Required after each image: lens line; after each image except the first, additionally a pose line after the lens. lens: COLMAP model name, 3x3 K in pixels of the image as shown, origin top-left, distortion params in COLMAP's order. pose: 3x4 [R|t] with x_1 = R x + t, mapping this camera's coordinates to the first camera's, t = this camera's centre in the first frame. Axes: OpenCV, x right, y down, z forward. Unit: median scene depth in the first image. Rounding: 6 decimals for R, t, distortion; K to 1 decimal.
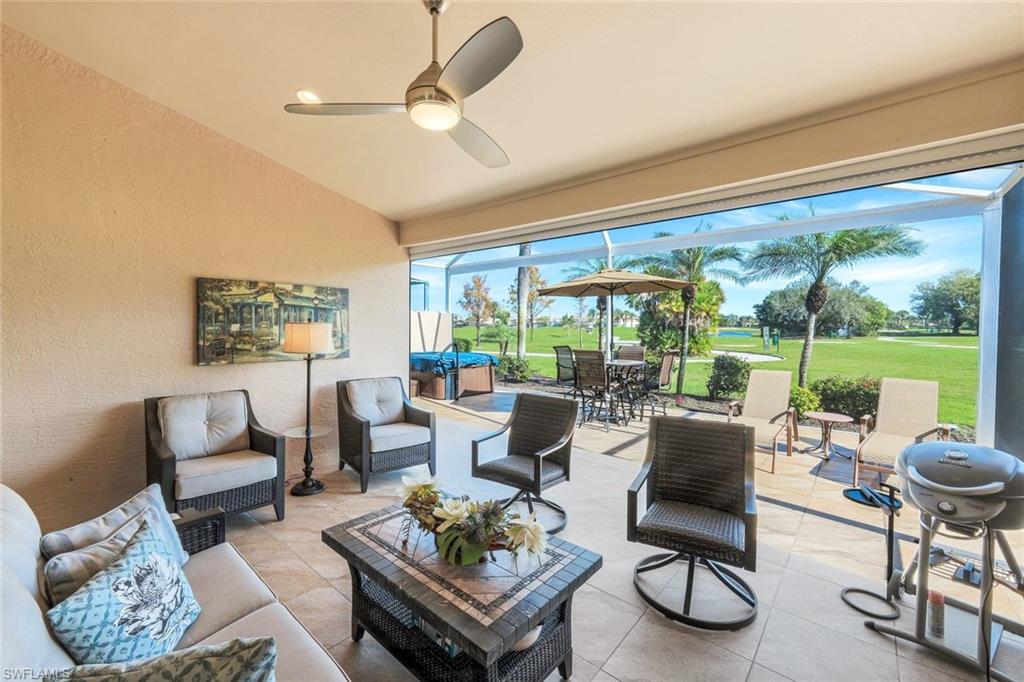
lens RADIAL K [[419.6, 0, 515.2], [0, 419.6, 331.0], [0, 0, 1]] dist [0.001195, 0.000154]
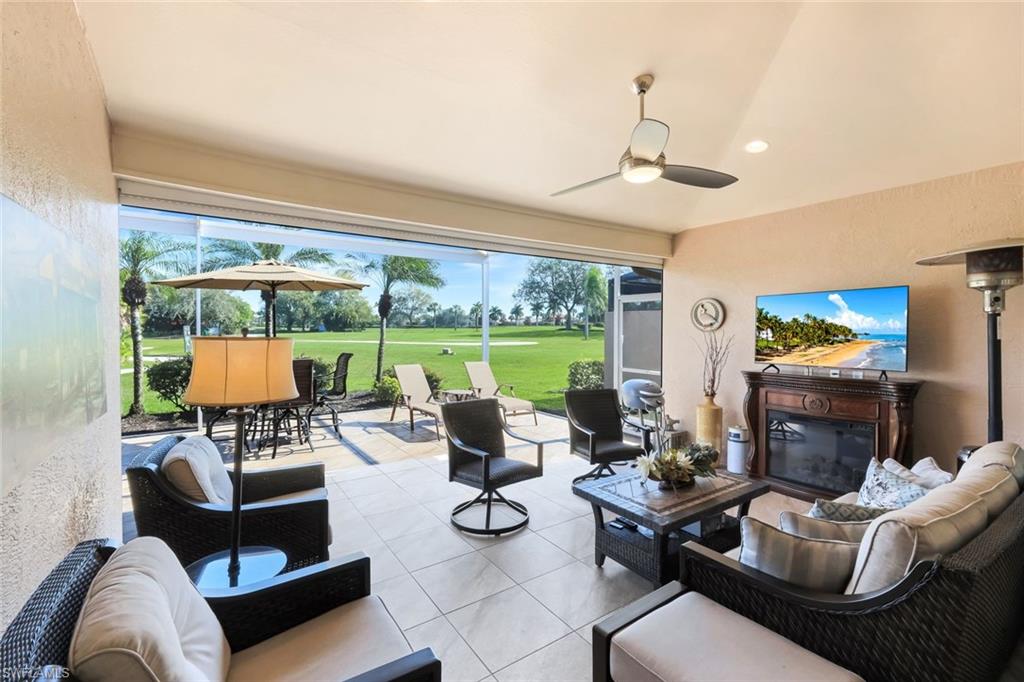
lens RADIAL K [[427.1, 0, 513.1], [0, 427.1, 334.1], [0, 0, 1]] dist [0.000837, -0.000040]
pose [[0.253757, -0.016980, 0.967119, -0.073986], [0.004718, 0.999856, 0.016317, -0.001942], [-0.967256, 0.000423, 0.253800, 0.050063]]
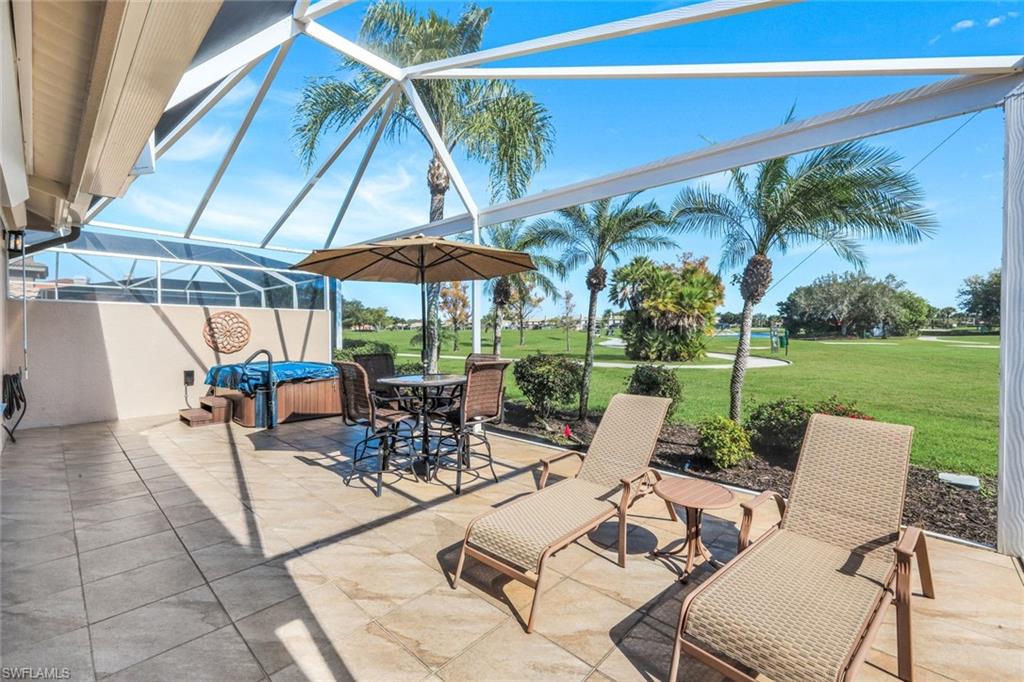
lens RADIAL K [[432.2, 0, 509.1], [0, 432.2, 330.1], [0, 0, 1]] dist [0.000382, -0.000171]
pose [[0.998634, -0.008862, -0.051501, 0.061016], [0.008458, 0.999932, -0.008061, 0.000517], [0.051569, 0.007615, 0.998640, 0.050594]]
